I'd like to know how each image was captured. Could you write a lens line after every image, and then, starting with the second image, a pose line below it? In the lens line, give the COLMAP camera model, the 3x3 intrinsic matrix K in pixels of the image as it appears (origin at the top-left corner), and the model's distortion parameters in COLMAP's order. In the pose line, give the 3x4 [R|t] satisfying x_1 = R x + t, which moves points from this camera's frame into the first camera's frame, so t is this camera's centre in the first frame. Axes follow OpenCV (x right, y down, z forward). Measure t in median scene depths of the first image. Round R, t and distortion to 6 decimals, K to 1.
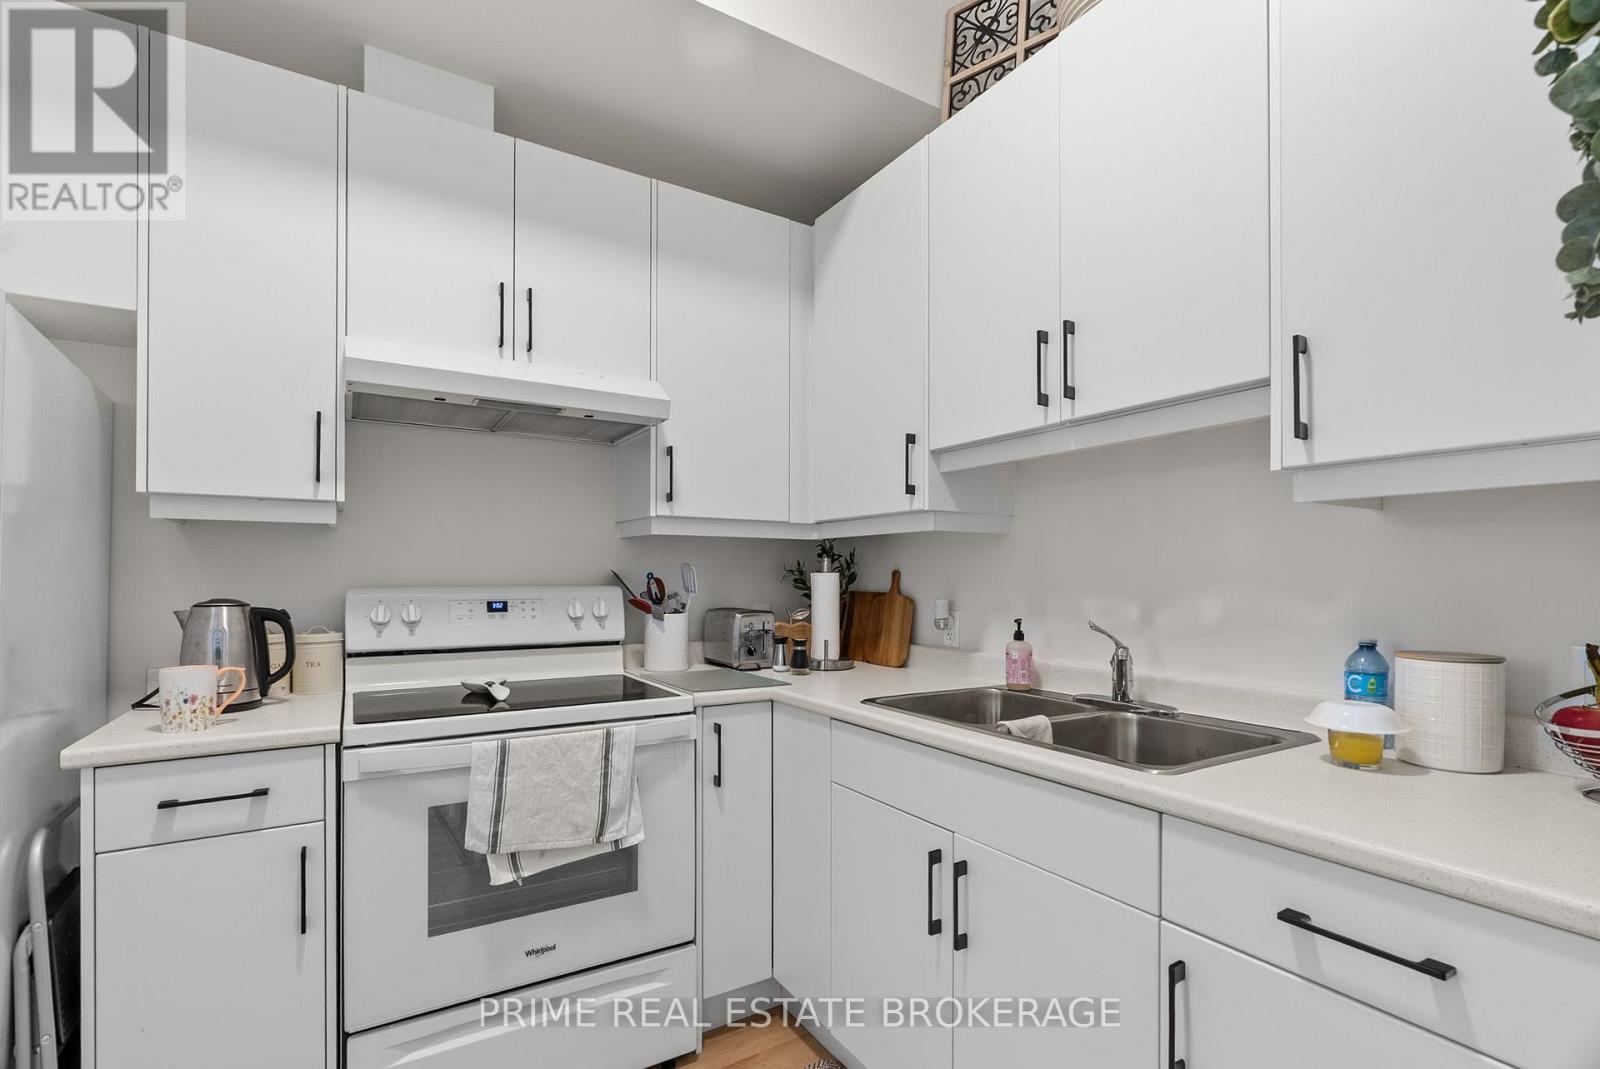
lens RADIAL K [[738.7, 0, 799.9], [0, 738.7, 573.8], [0, 0, 1]] dist [-0.005170, 0.000003]
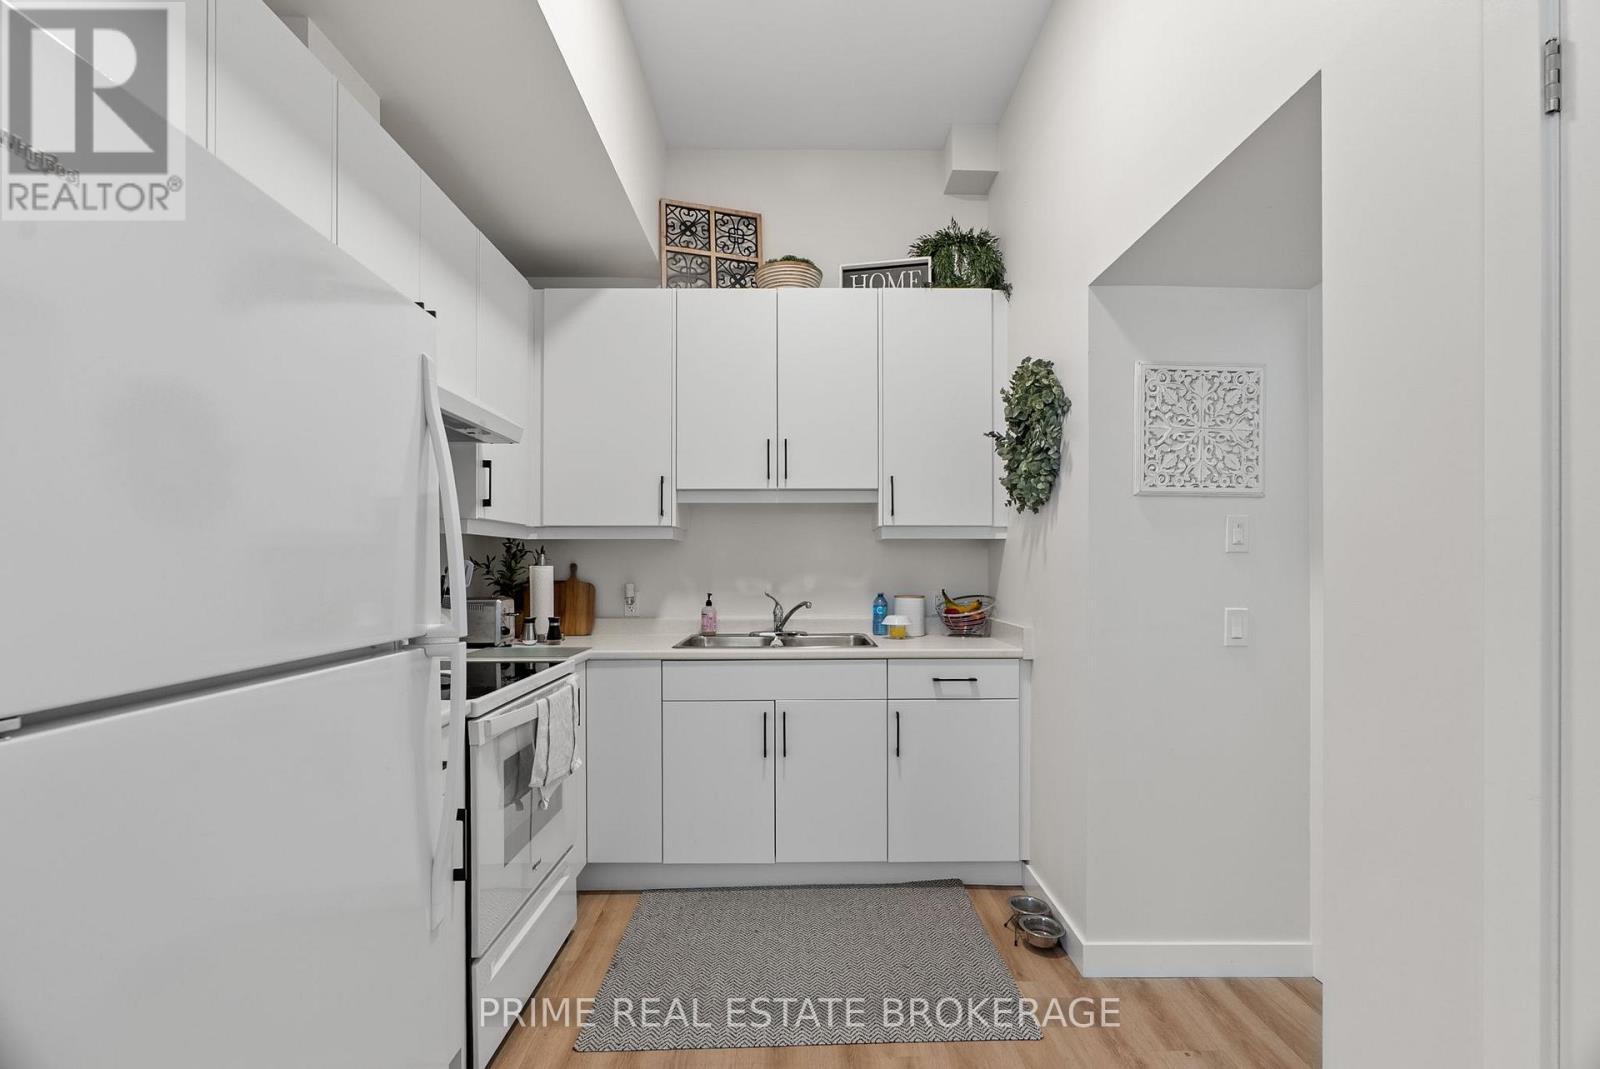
lens RADIAL K [[711.3, 0, 797.5], [0, 711.3, 566.0], [0, 0, 1]] dist [0.000464, 0.000100]
pose [[0.527556, -0.004604, 0.849508, -0.969852], [-0.000938, 0.999982, 0.006002, -0.010931], [-0.849520, -0.003963, 0.527542, -0.025670]]
